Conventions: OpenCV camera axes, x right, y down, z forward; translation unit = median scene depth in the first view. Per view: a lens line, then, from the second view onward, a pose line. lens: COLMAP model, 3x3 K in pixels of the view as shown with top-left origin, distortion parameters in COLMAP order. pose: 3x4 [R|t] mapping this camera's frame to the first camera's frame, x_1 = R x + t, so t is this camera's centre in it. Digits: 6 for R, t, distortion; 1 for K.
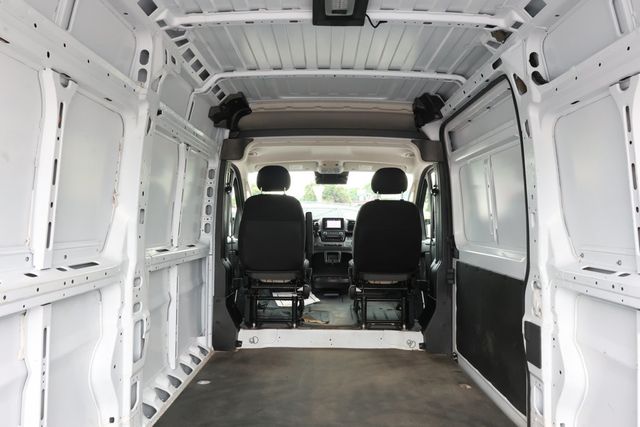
lens RADIAL K [[443.6, 0, 320.2], [0, 443.6, 209.9], [0, 0, 1]] dist [-0.010531, 0.002183]
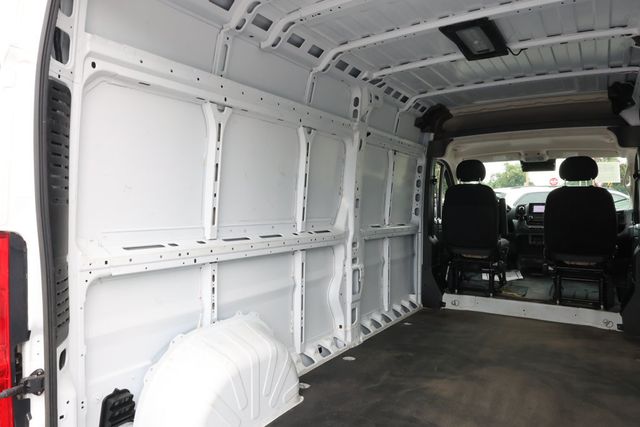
lens RADIAL K [[443.6, 0, 320.2], [0, 443.6, 209.9], [0, 0, 1]] dist [-0.010531, 0.002183]
pose [[0.847237, 0.000730, -0.531214, 0.202325], [0.016893, 0.999456, 0.028317, -0.005749], [0.530946, -0.032965, 0.846764, -0.252754]]
